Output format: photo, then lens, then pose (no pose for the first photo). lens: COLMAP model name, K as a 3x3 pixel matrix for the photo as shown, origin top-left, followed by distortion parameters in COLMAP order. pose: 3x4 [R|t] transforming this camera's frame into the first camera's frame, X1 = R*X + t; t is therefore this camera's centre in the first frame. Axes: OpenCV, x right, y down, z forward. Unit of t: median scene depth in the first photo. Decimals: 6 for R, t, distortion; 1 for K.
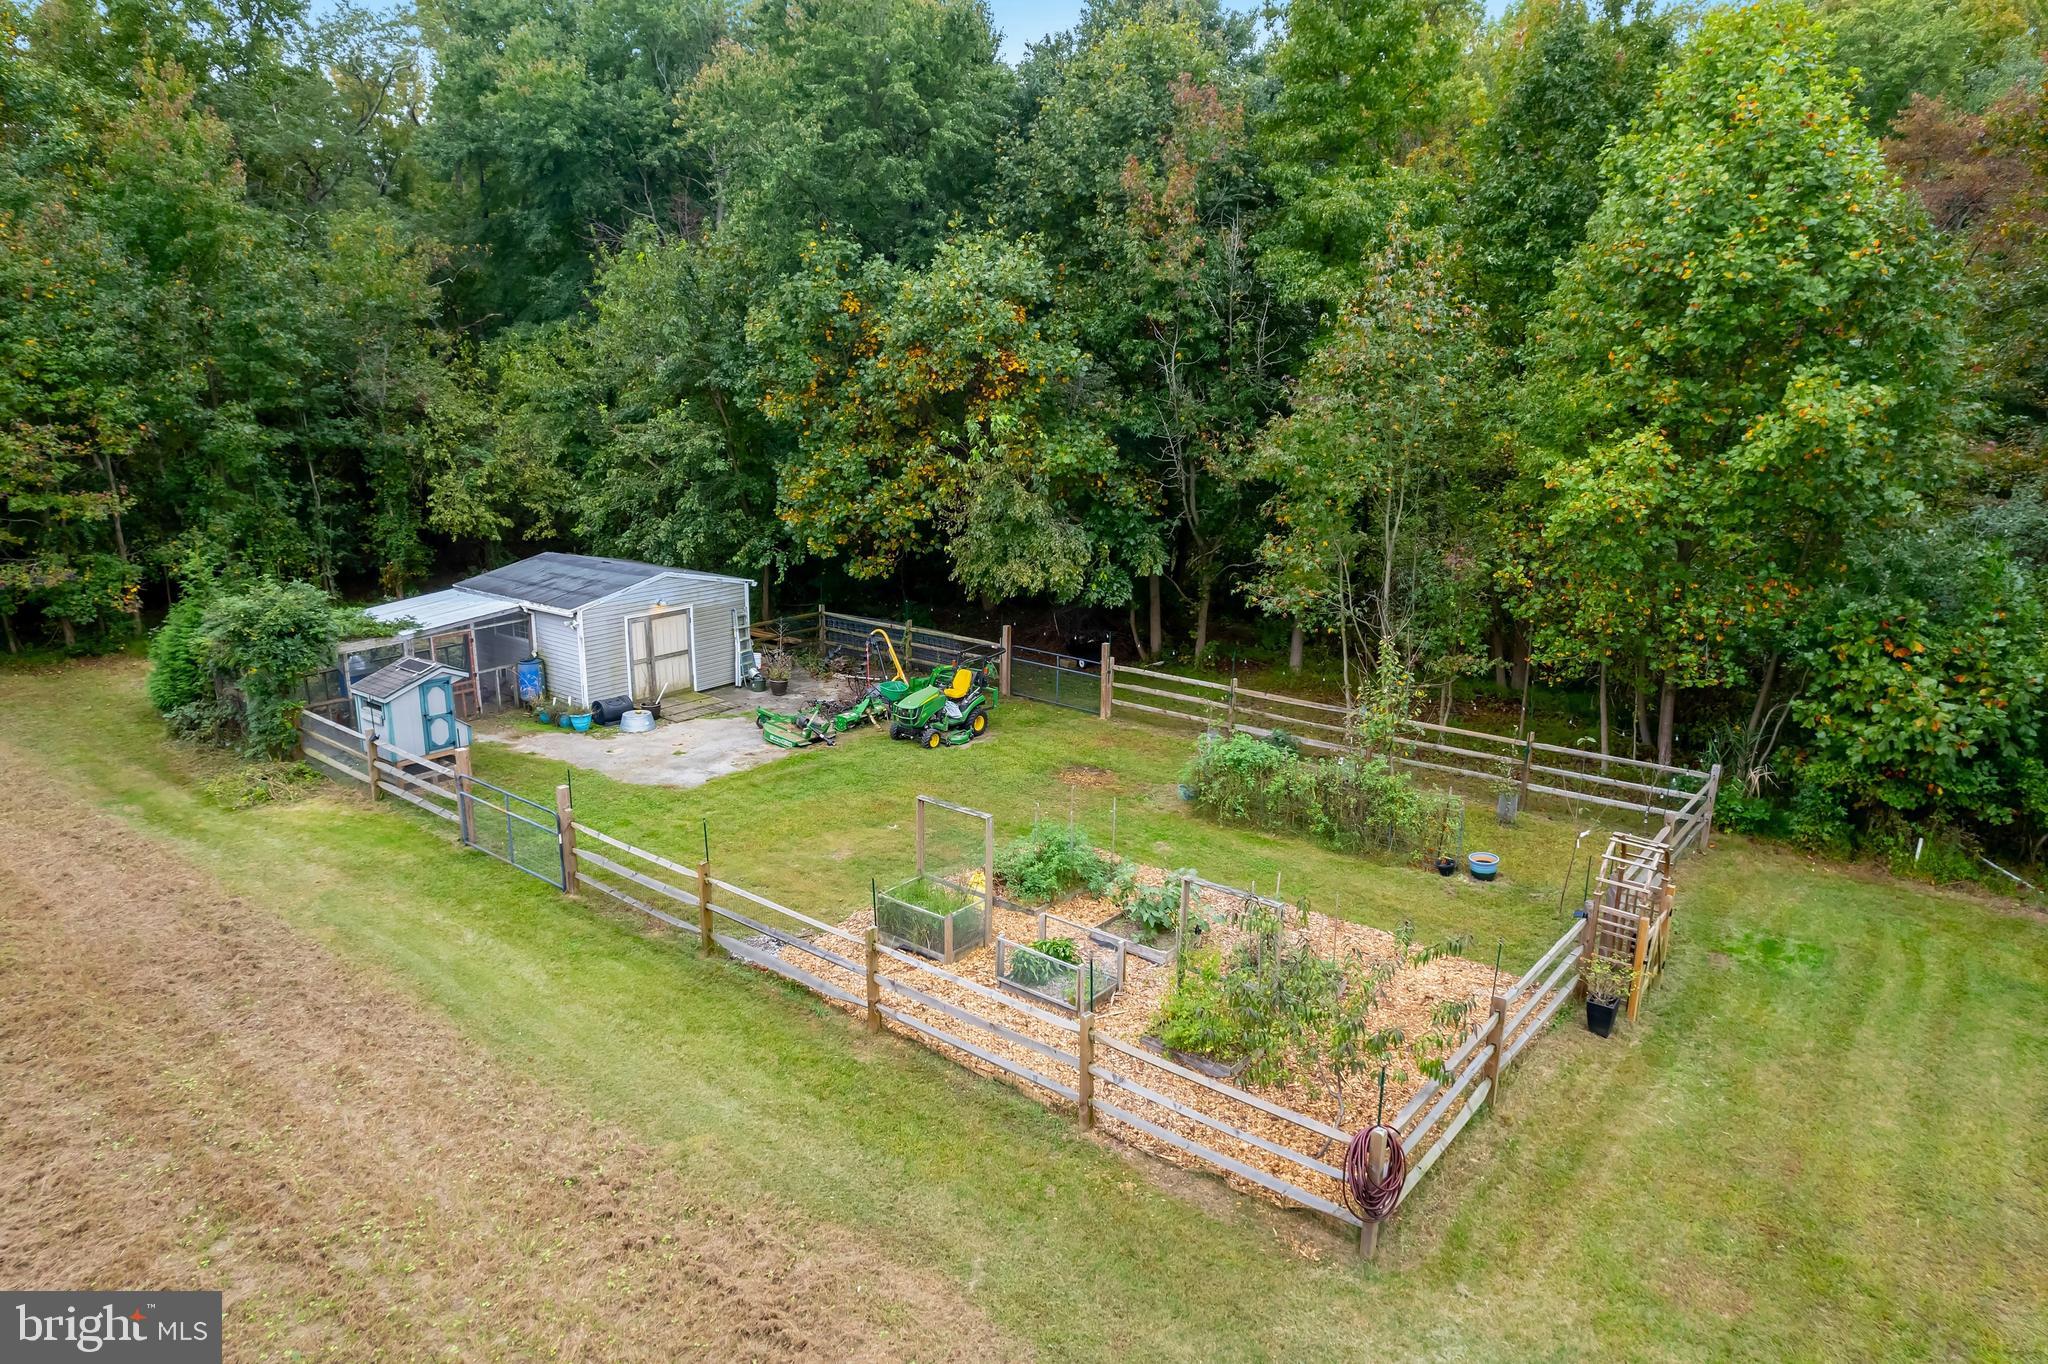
lens RADIAL K [[1458.4, 0, 1024.0], [0, 1458.4, 682.0], [0, 0, 1]] dist [-0.093407, 0.125620]
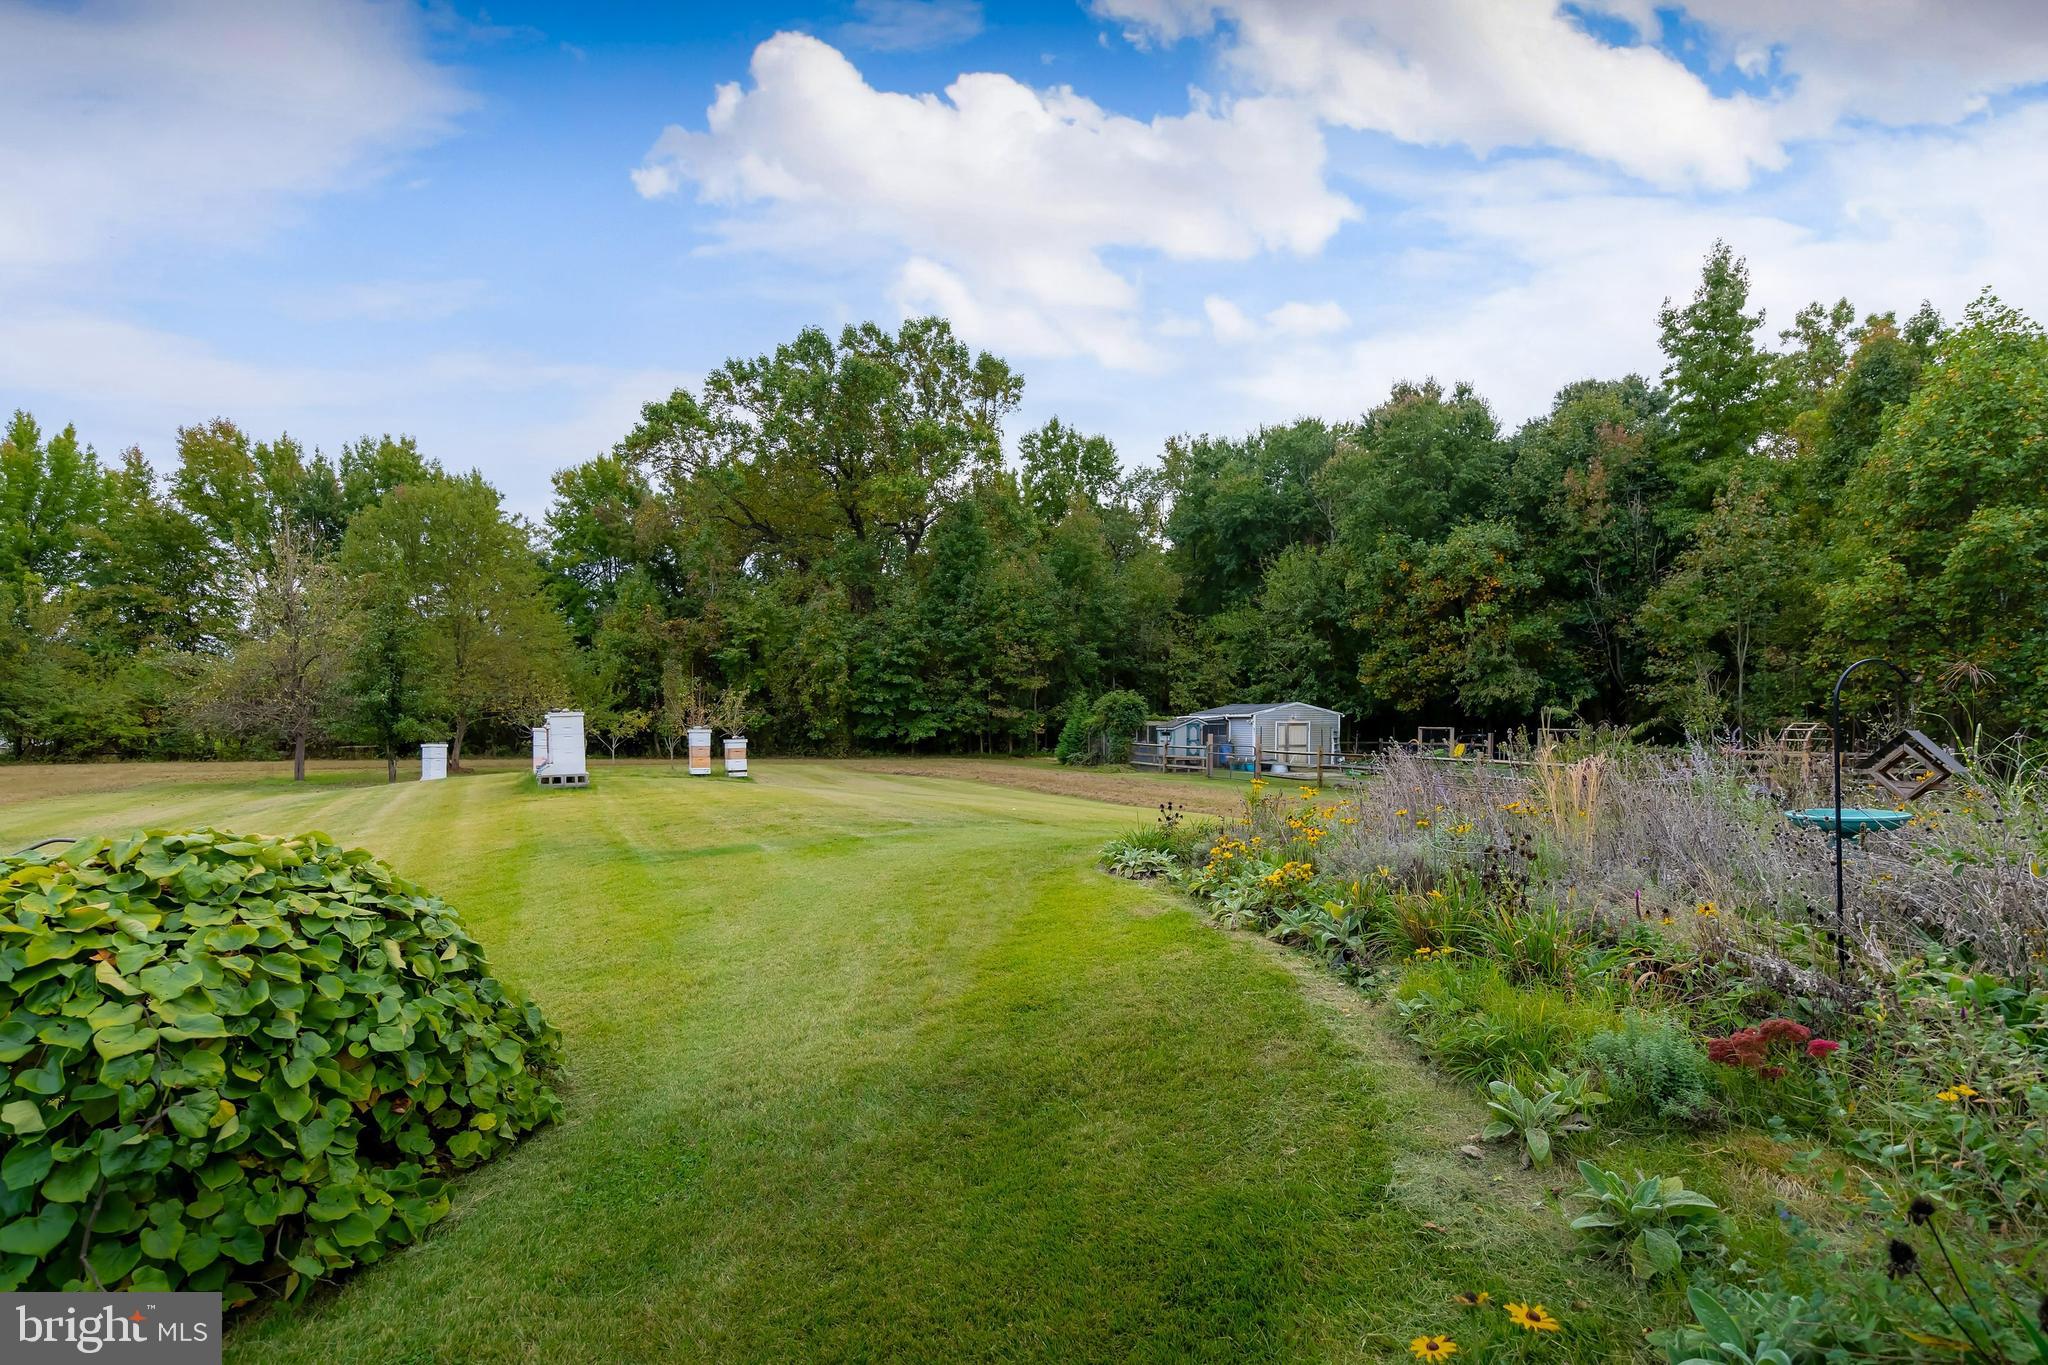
lens RADIAL K [[791.5, 0, 1024.0], [0, 791.5, 682.5], [0, 0, 1]] dist [0.000752, 0.000028]
pose [[0.843646, 0.022102, -0.536444, 0.024454], [-0.104468, 0.986814, -0.123634, 0.079065], [0.526638, 0.160345, 0.834831, -0.134989]]
